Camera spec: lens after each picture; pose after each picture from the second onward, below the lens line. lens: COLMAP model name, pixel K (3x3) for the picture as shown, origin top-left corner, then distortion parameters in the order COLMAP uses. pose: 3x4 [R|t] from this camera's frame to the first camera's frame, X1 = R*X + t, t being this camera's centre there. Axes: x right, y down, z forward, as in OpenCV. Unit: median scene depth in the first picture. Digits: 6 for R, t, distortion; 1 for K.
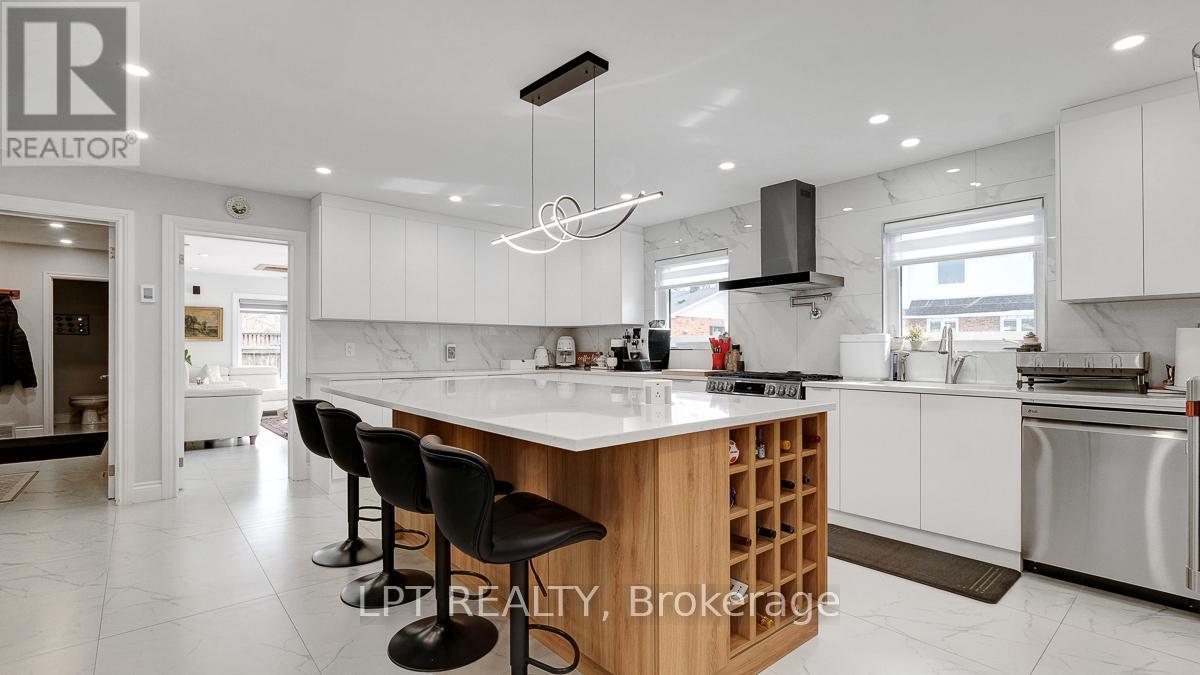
lens RADIAL K [[552.8, 0, 608.4], [0, 552.8, 346.0], [0, 0, 1]] dist [-0.007355, -0.000329]
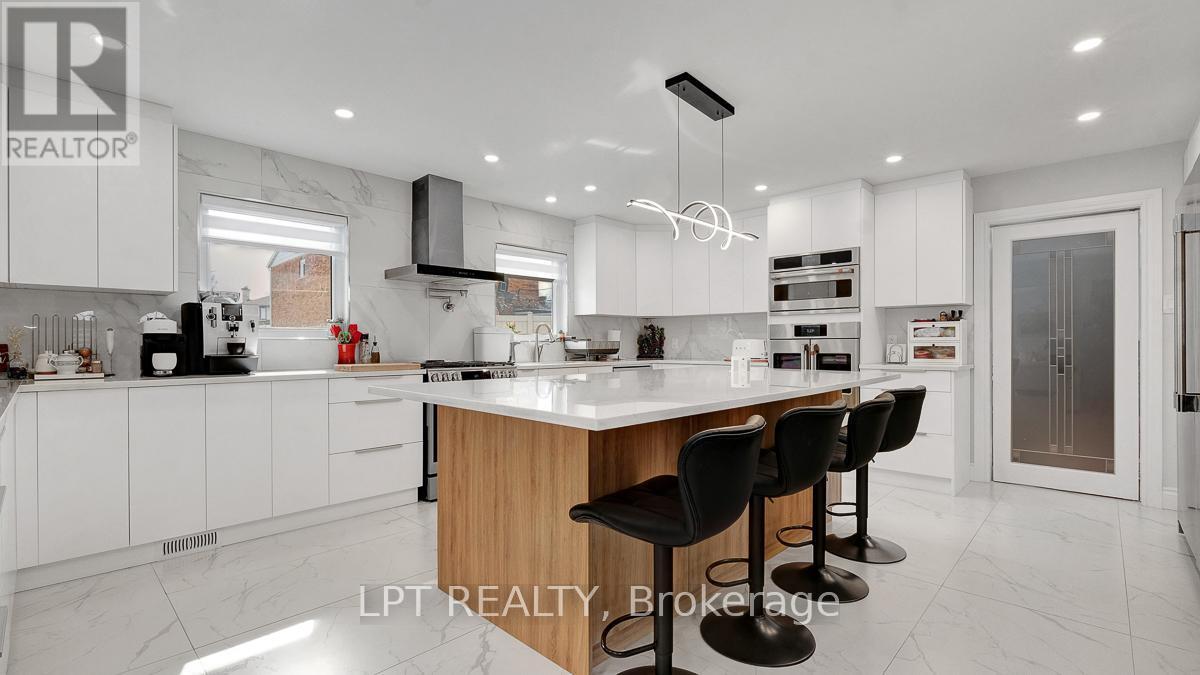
lens RADIAL K [[536.5, 0, 592.7], [0, 536.5, 347.4], [0, 0, 1]] dist [-0.002524, -0.002204]
pose [[-0.100996, -0.010231, 0.994834, -0.692042], [-0.006118, 0.999935, 0.009663, 0.009462], [-0.994868, -0.005111, -0.101052, 0.796860]]
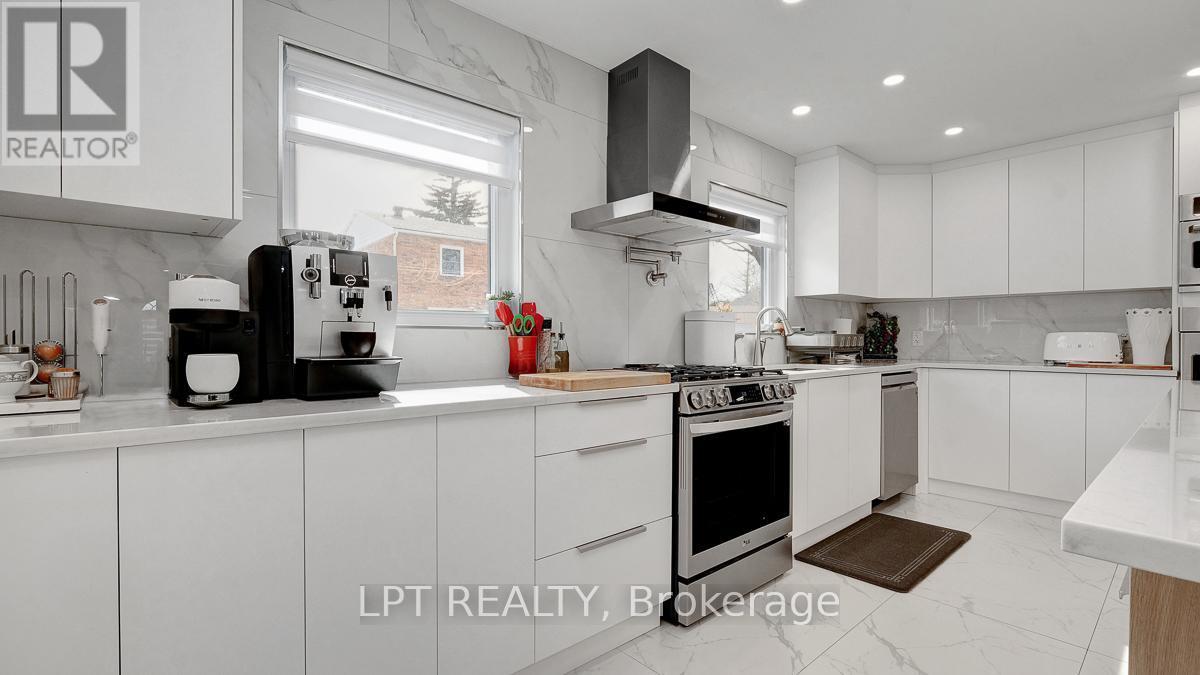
lens RADIAL K [[552.8, 0, 610.0], [0, 552.8, 341.2], [0, 0, 1]] dist [-0.007355, -0.000329]
pose [[-0.037817, -0.006579, 0.999263, -0.297631], [-0.008584, 0.999944, 0.006259, 0.015328], [-0.999248, -0.008341, -0.037871, 1.046224]]
